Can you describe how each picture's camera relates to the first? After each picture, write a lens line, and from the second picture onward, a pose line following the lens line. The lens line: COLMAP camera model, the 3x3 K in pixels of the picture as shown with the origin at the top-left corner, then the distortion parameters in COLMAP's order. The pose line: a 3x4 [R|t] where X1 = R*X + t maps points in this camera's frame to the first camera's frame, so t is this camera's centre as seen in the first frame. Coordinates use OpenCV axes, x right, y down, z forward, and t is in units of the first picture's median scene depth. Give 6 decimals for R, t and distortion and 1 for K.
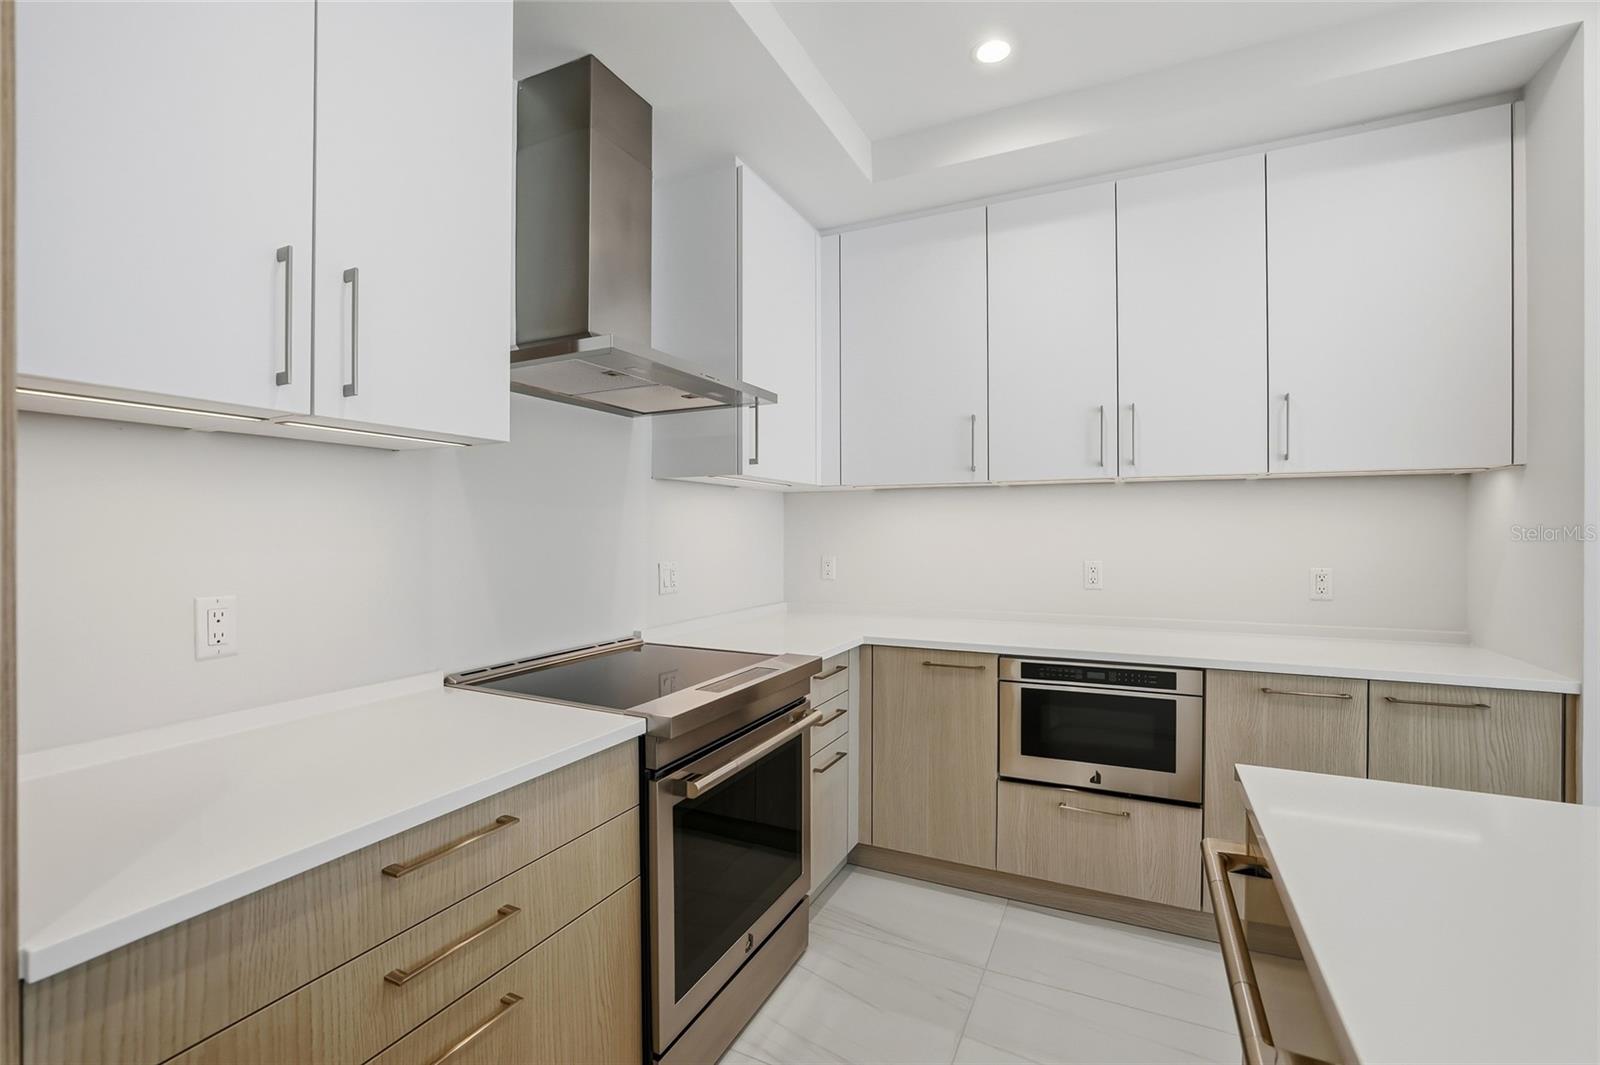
lens RADIAL K [[703.5, 0, 793.2], [0, 703.5, 532.9], [0, 0, 1]] dist [-0.046848, 0.018168]
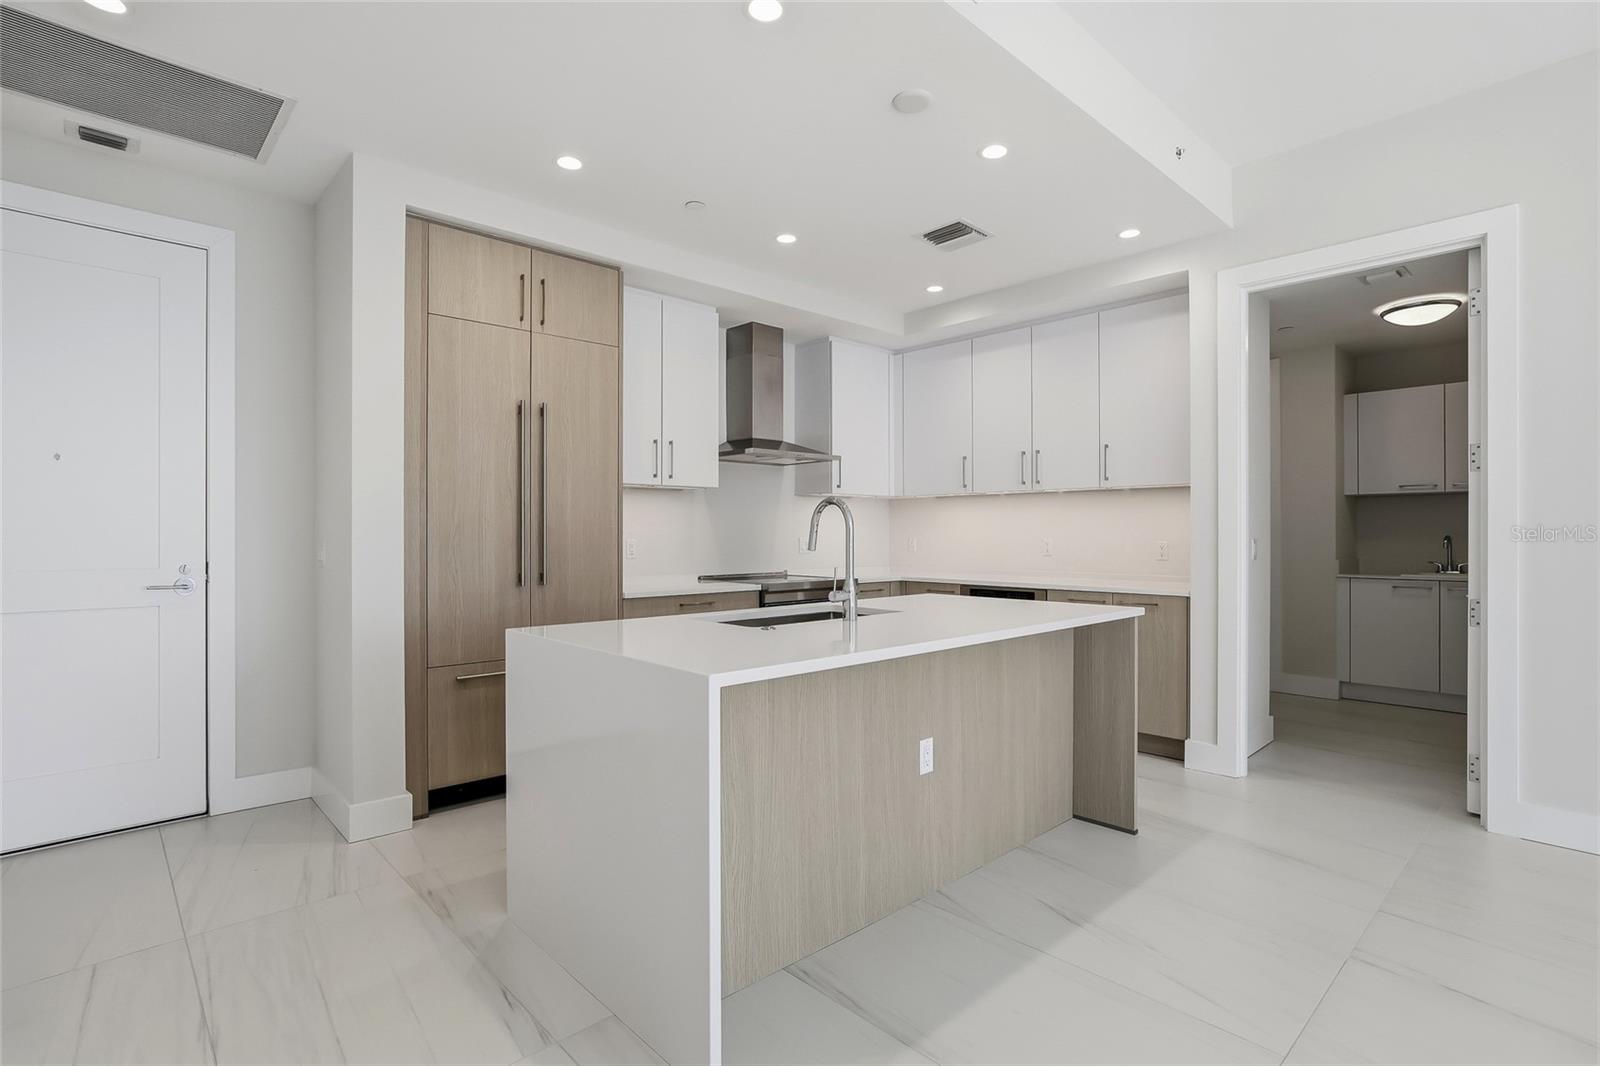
lens RADIAL K [[774.2, 0, 800.0], [0, 774.2, 533.0], [0, 0, 1]] dist [-0.048977, 0.030130]
pose [[0.934280, 0.000398, -0.356539, 0.666262], [-0.001717, 0.999993, -0.003382, 0.042506], [0.356535, 0.003772, 0.934274, -1.185127]]
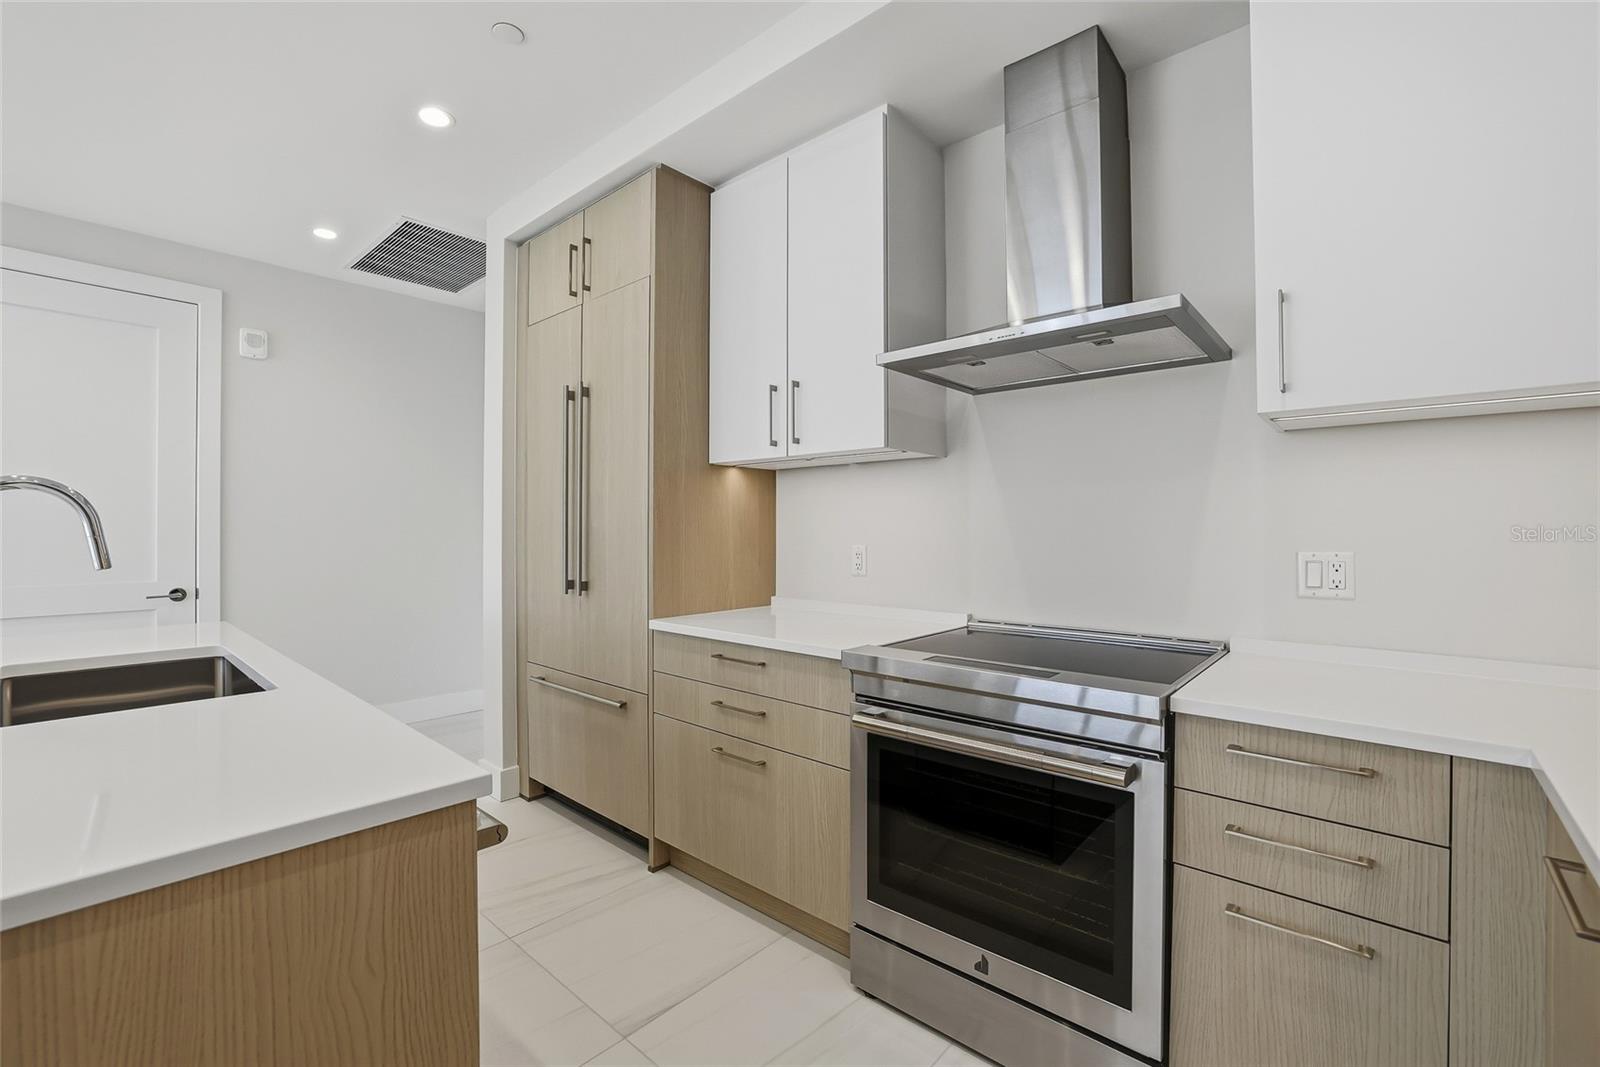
lens RADIAL K [[703.5, 0, 793.2], [0, 703.5, 533.9], [0, 0, 1]] dist [-0.046848, 0.018168]
pose [[-0.278026, -0.001971, -0.960572, 0.676861], [-0.004601, 0.999989, -0.000720, 0.034169], [0.960563, 0.004220, -0.278032, 0.796448]]
